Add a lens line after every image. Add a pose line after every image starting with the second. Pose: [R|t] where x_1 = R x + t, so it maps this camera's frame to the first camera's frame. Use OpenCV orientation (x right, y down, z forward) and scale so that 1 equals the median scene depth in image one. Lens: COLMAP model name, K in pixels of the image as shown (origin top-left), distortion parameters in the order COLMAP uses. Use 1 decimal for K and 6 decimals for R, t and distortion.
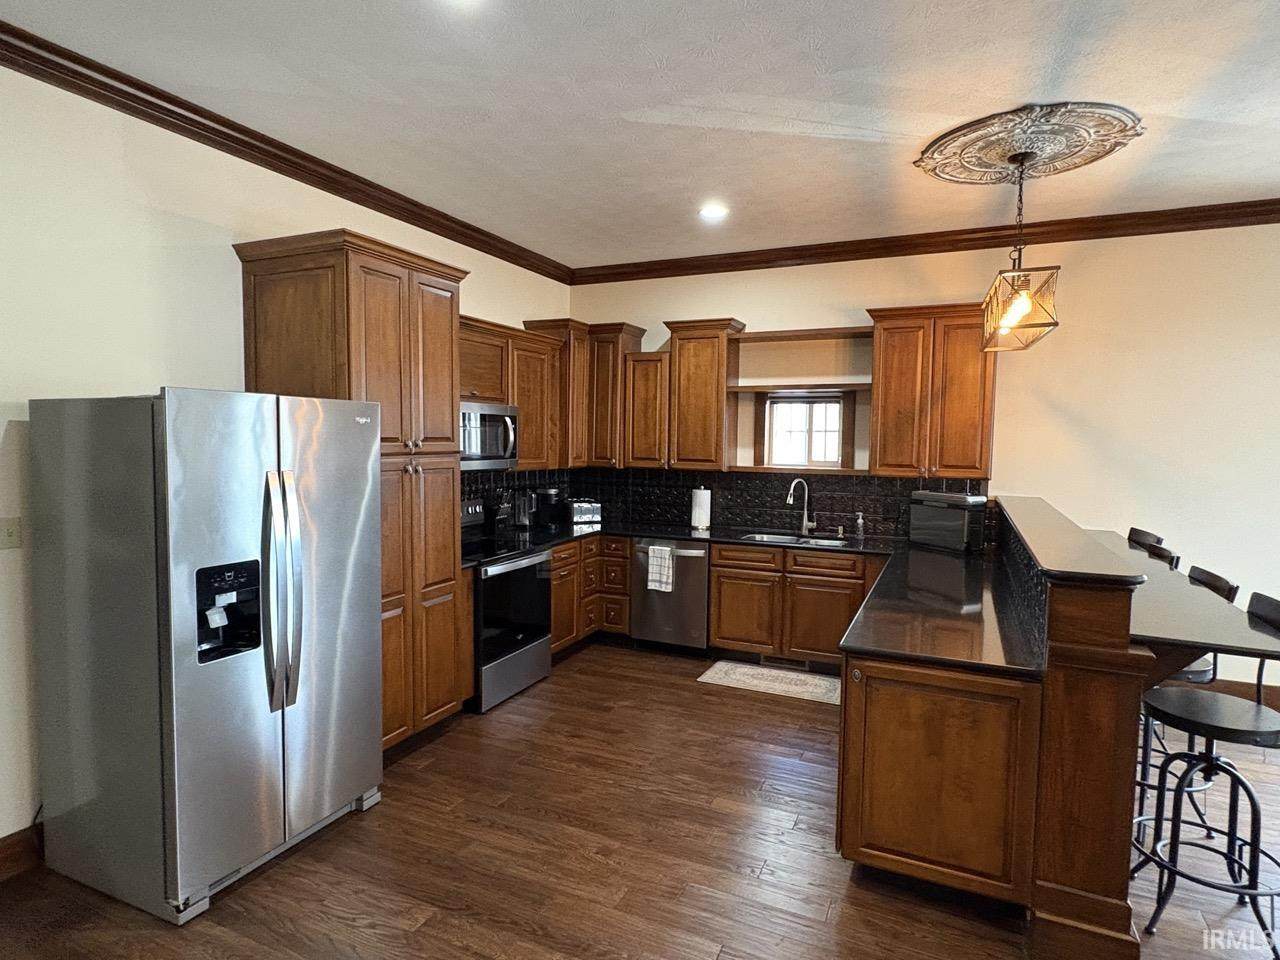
lens RADIAL K [[714.8, 0, 640.0], [0, 714.8, 480.0], [0, 0, 1]] dist [-0.001171, -0.000080]
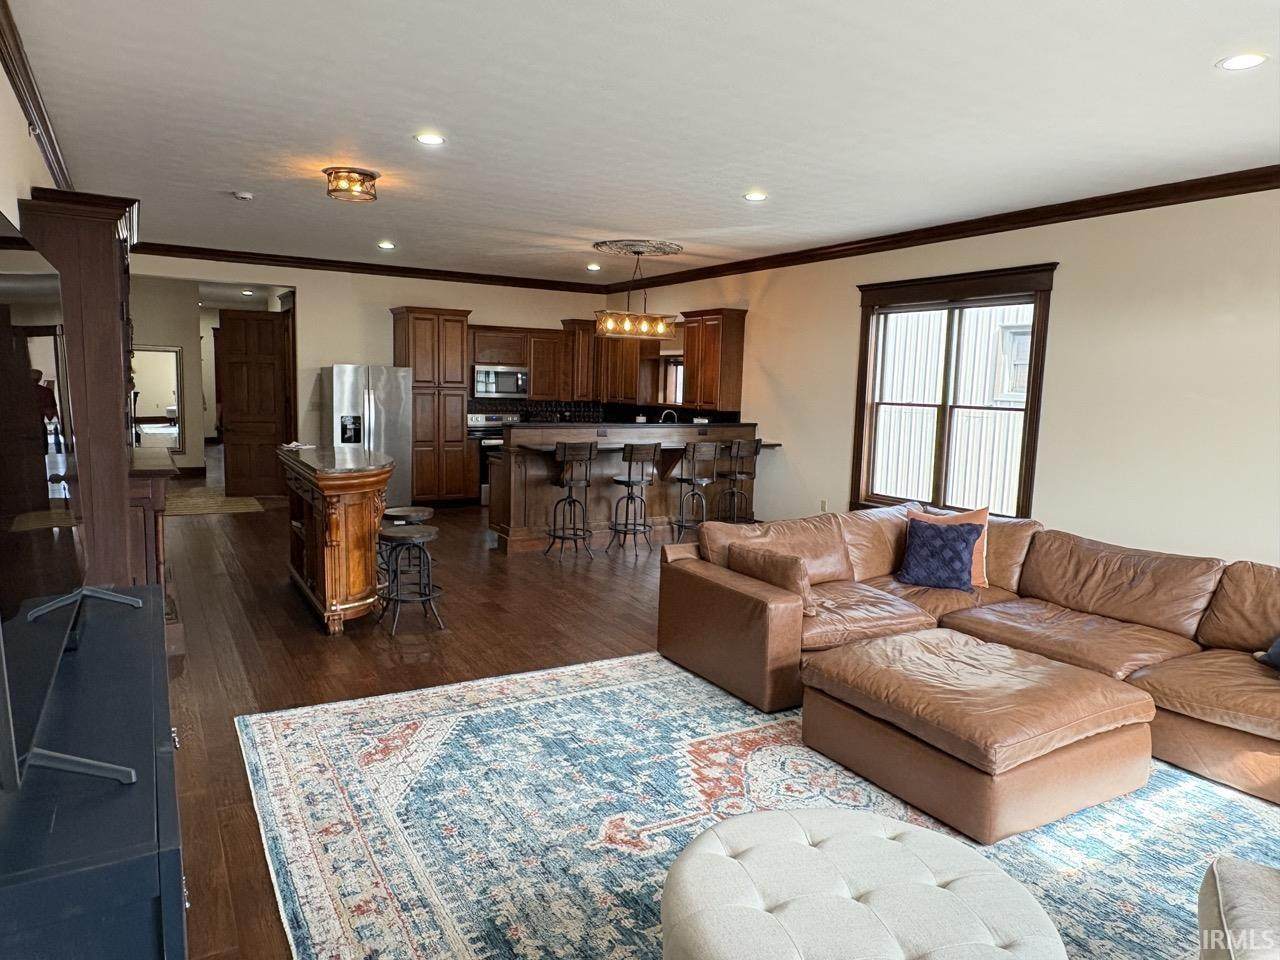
lens RADIAL K [[834.2, 0, 640.0], [0, 834.2, 480.0], [0, 0, 1]] dist [-0.001016, -0.000486]
pose [[0.823144, 0.077059, -0.562579, 1.317036], [-0.051732, 0.996806, 0.060845, 0.047939], [0.565471, -0.020981, 0.824502, -0.700347]]
